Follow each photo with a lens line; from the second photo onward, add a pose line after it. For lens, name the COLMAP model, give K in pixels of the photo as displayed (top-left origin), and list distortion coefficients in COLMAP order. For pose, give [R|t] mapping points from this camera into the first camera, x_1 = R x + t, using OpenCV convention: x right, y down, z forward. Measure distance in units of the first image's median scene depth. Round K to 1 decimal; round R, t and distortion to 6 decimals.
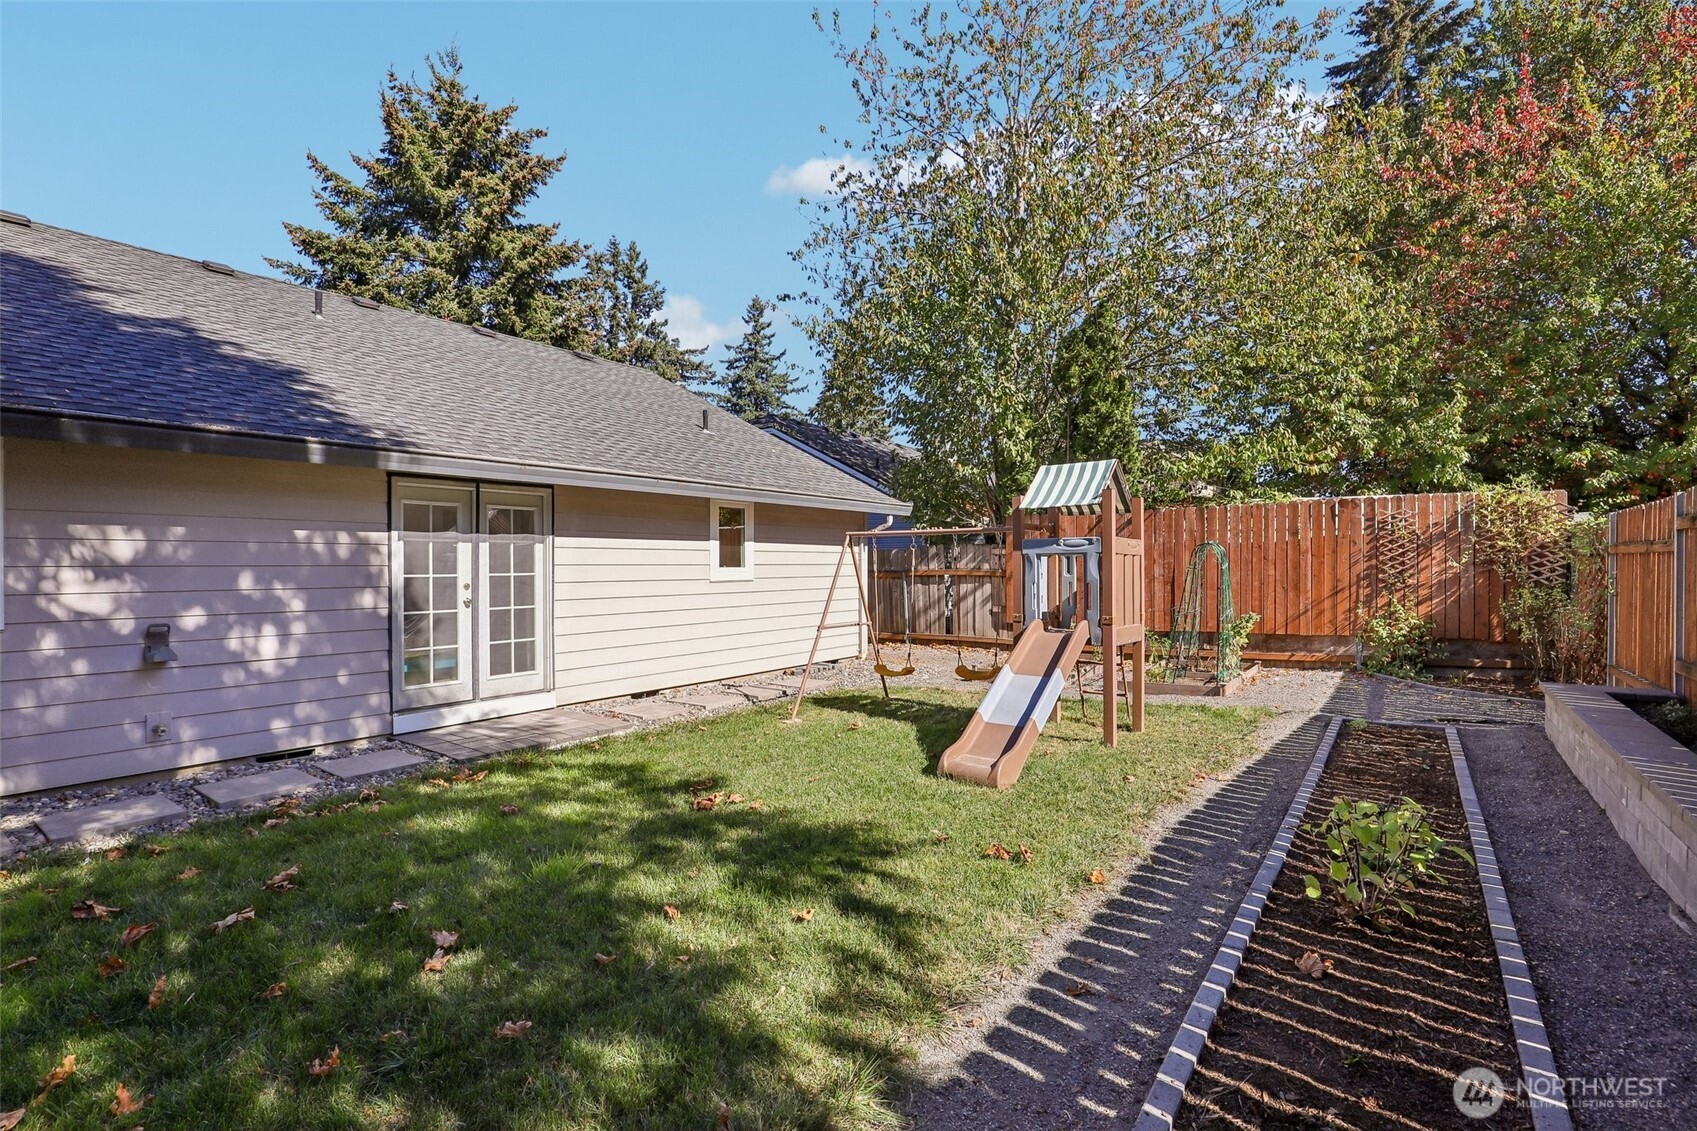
lens RADIAL K [[777.7, 0, 852.9], [0, 777.7, 572.2], [0, 0, 1]] dist [-0.035821, 0.005012]
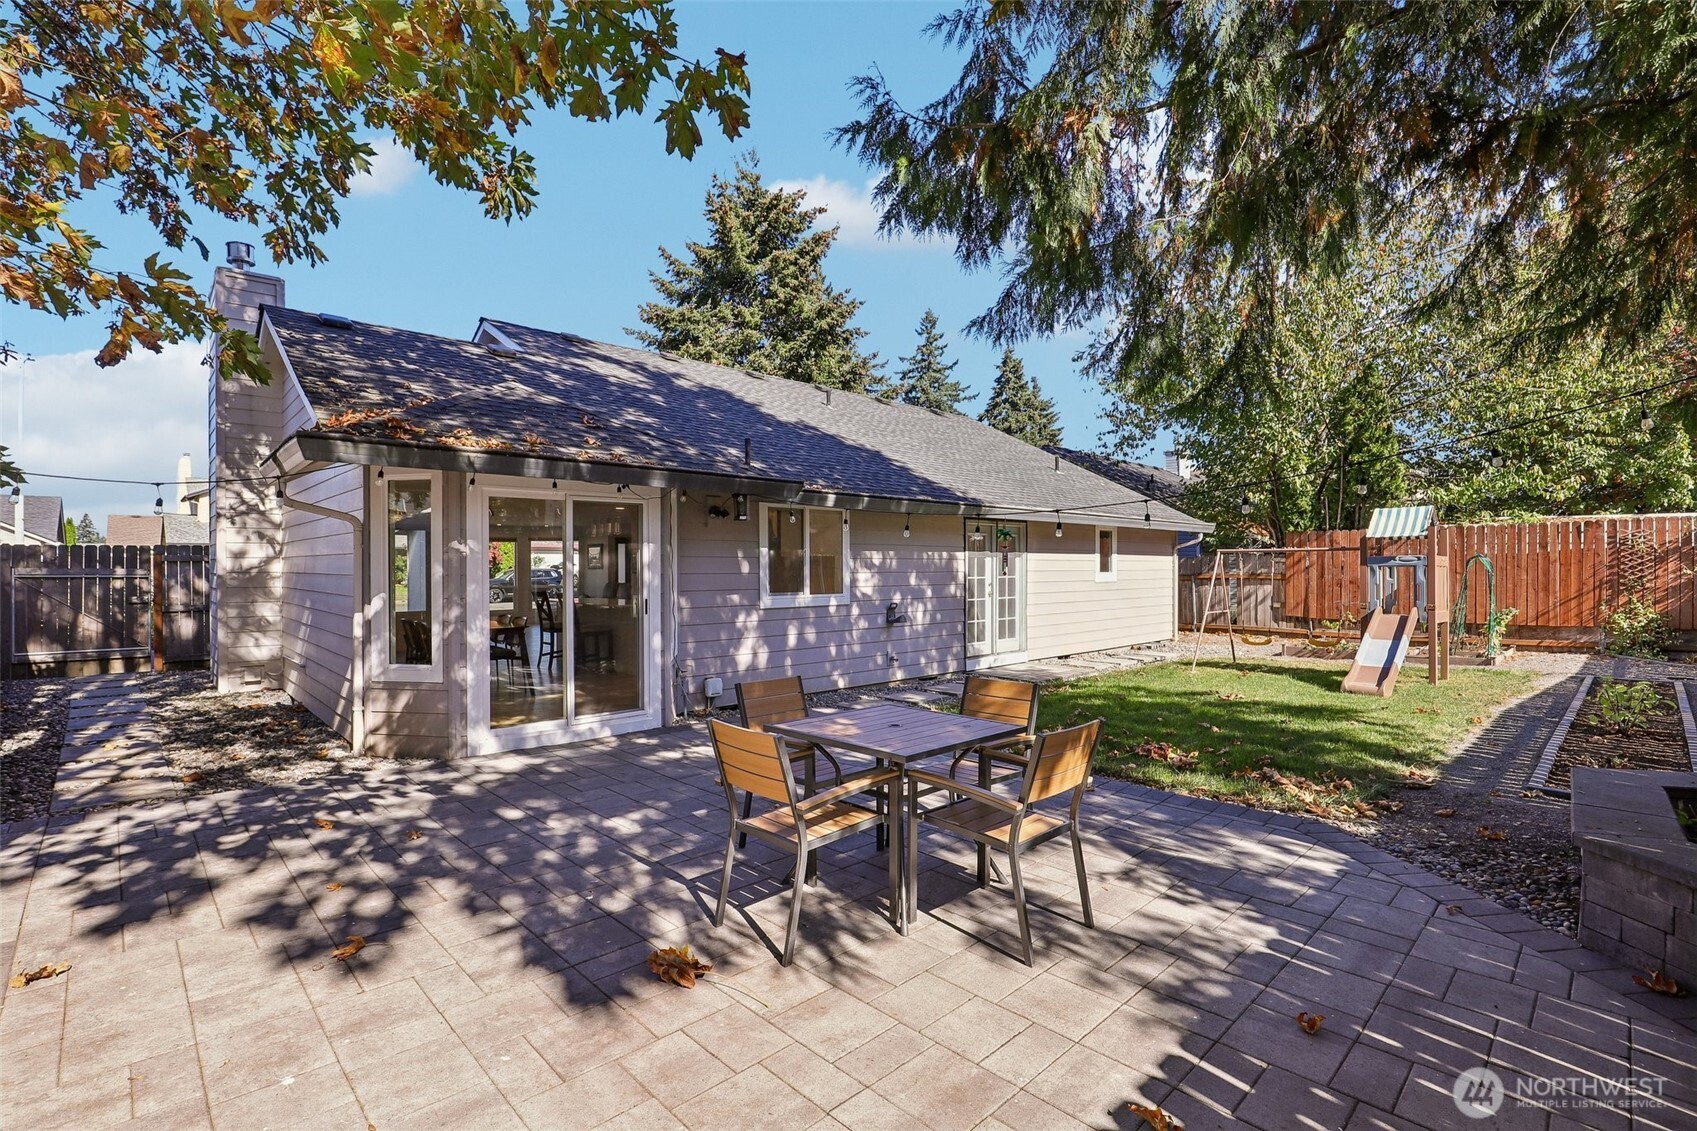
lens RADIAL K [[777.7, 0, 847.2], [0, 777.7, 571.1], [0, 0, 1]] dist [-0.035821, 0.005012]
pose [[0.981860, 0.004489, -0.189555, -0.320698], [-0.004961, 0.999986, -0.002014, -0.002328], [0.189543, 0.002918, 0.981868, -0.449431]]
